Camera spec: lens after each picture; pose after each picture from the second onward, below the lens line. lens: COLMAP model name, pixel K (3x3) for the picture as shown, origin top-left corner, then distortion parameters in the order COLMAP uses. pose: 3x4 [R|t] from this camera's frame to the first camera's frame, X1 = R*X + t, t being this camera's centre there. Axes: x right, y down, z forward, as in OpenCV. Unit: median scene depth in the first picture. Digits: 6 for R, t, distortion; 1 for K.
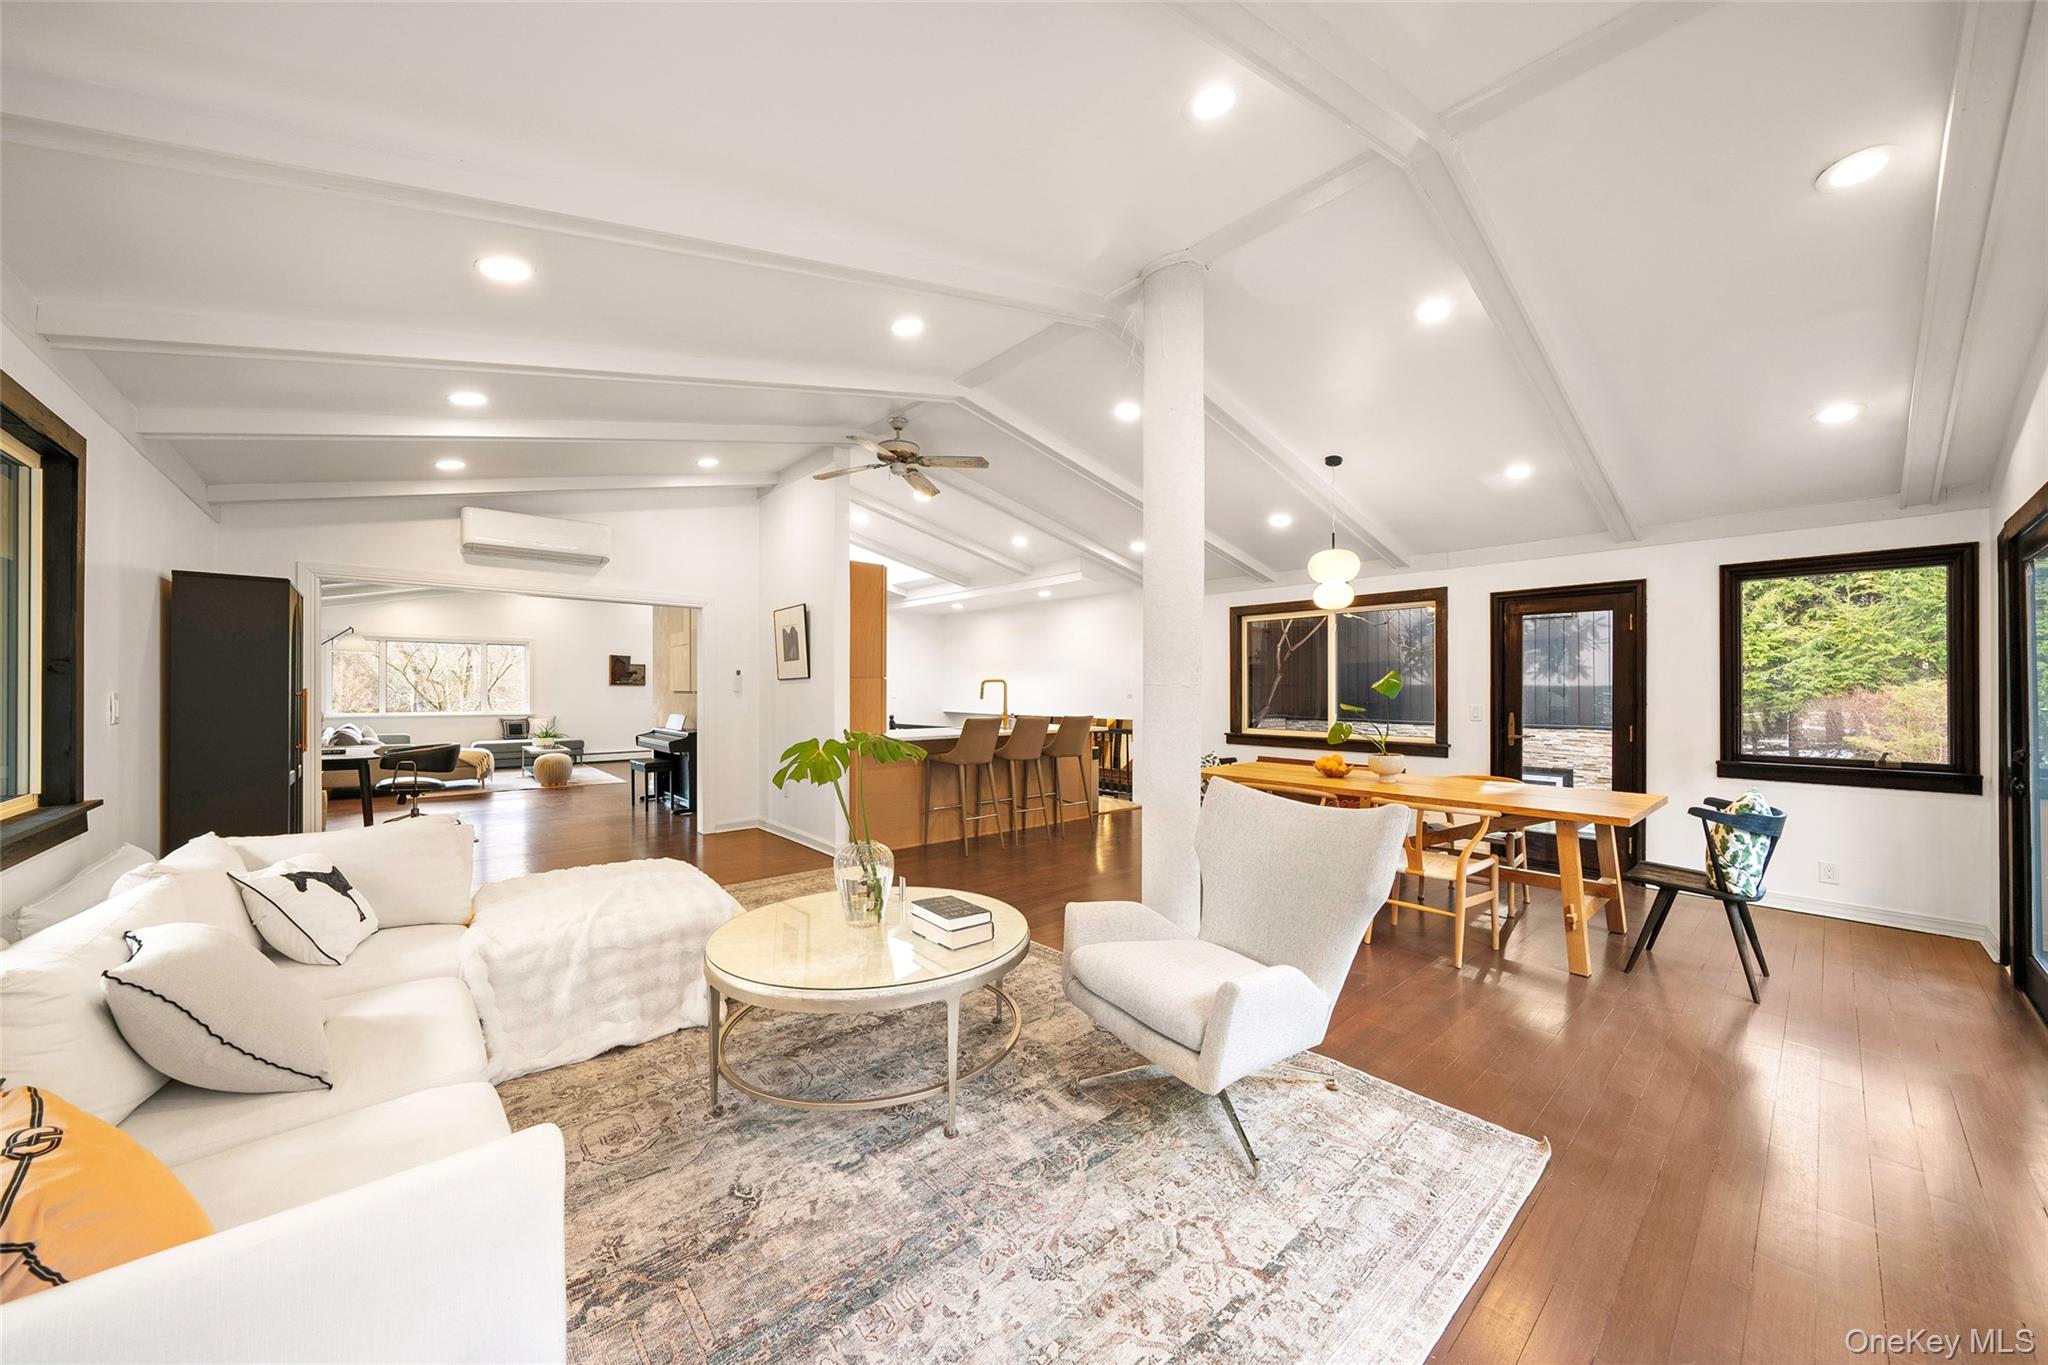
lens RADIAL K [[715.1, 0, 981.8], [0, 715.1, 690.1], [0, 0, 1]] dist [0.032735, -0.000002]
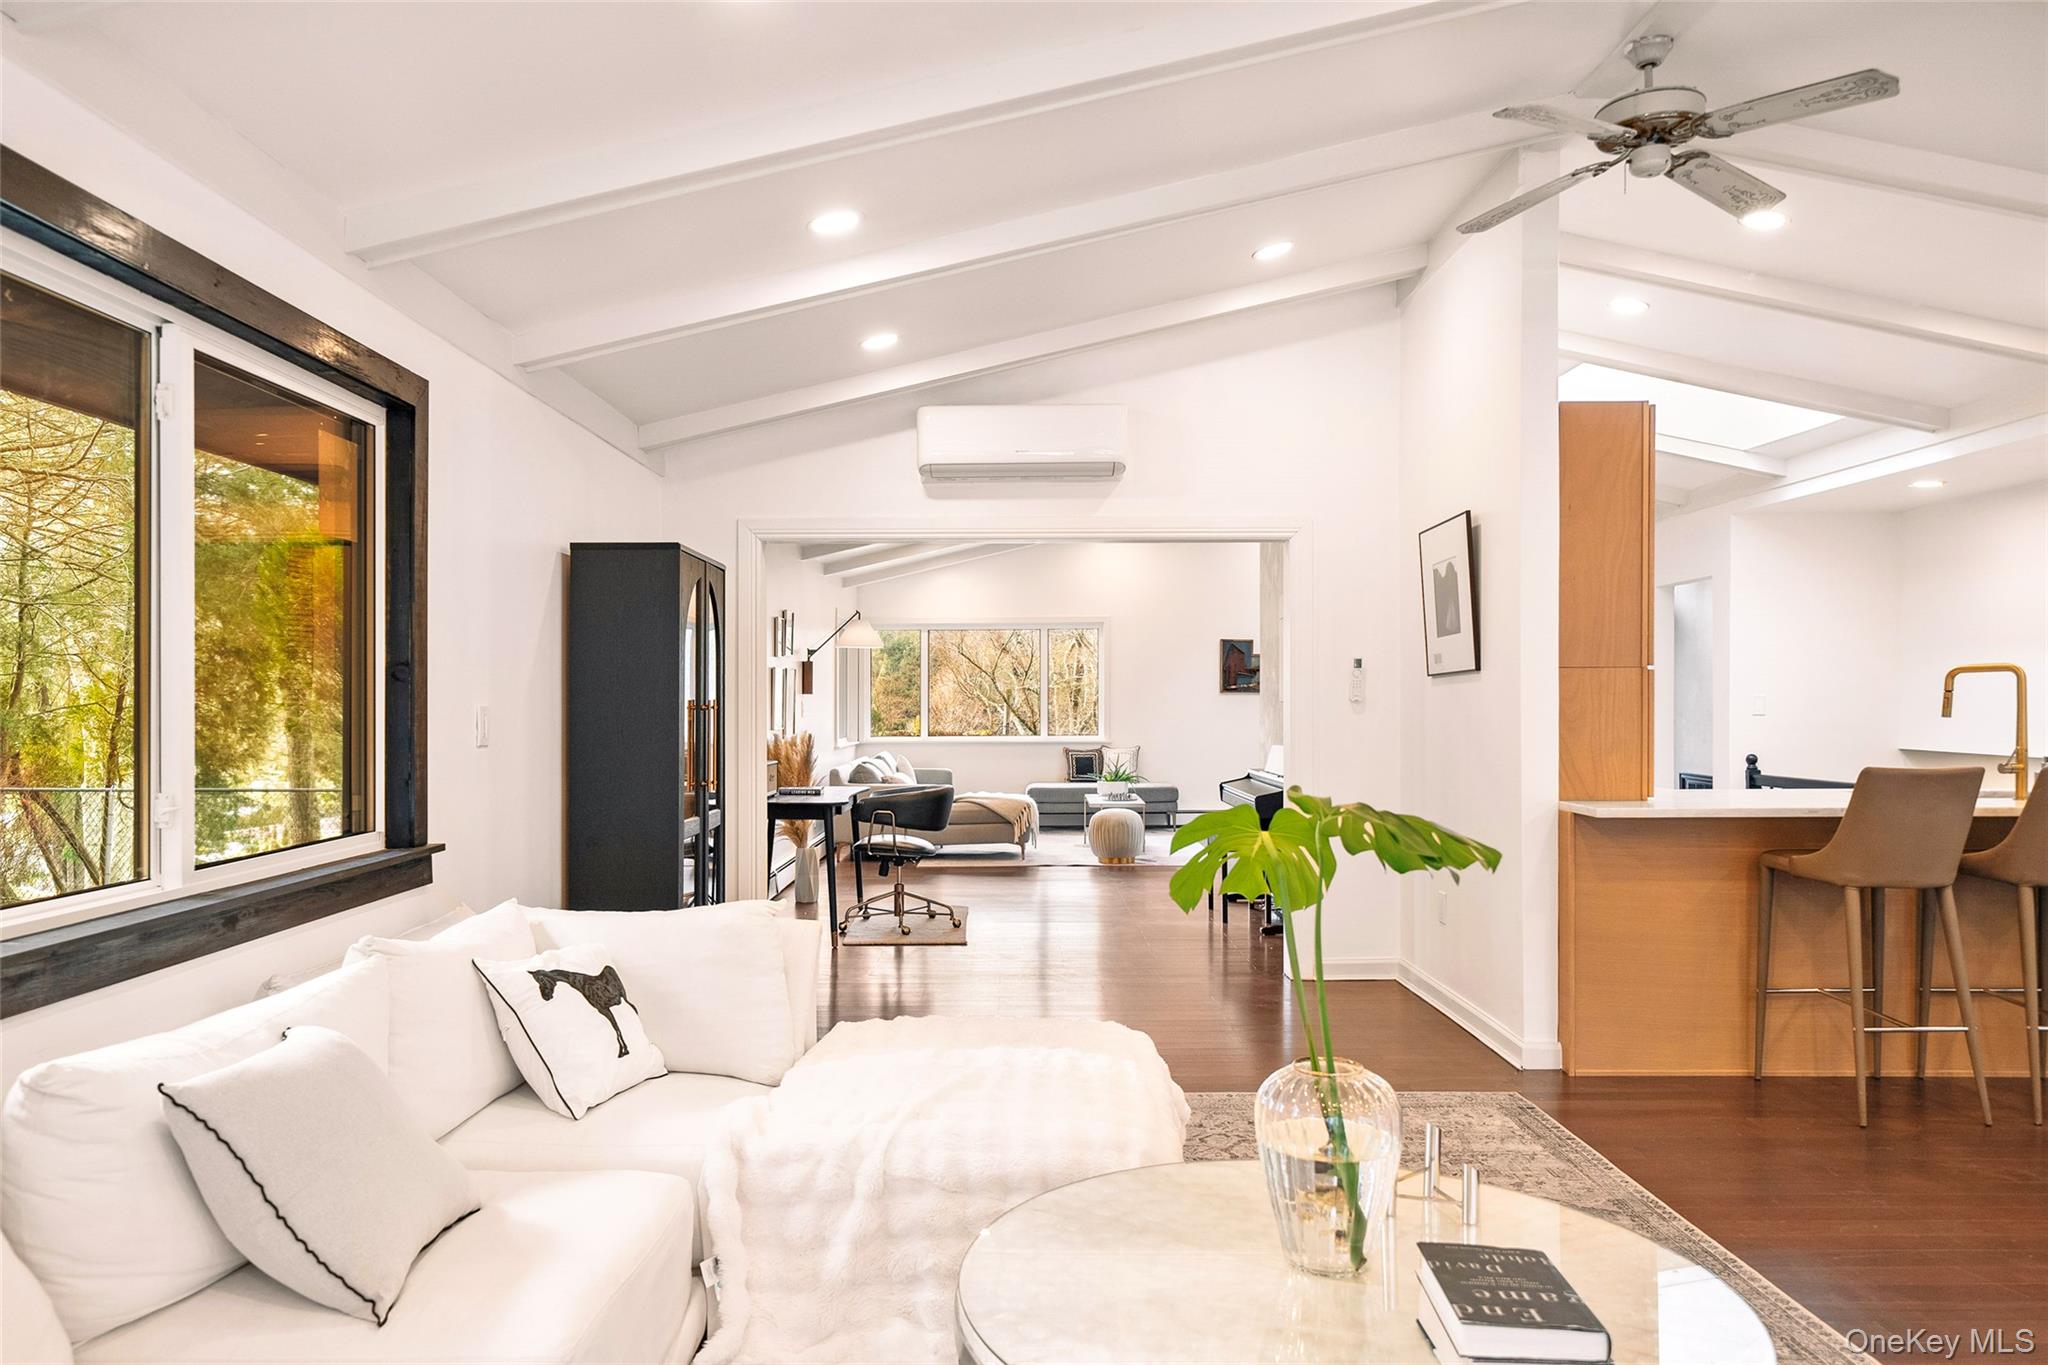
lens RADIAL K [[1369.9, 0, 1027.2], [0, 1369.9, 708.9], [0, 0, 1]] dist [0.015459, 0.001966]
pose [[0.777046, -0.002578, -0.629438, 0.100201], [0.006241, 0.999974, 0.003610, 0.002994], [0.629412, -0.006734, 0.777042, 0.146410]]
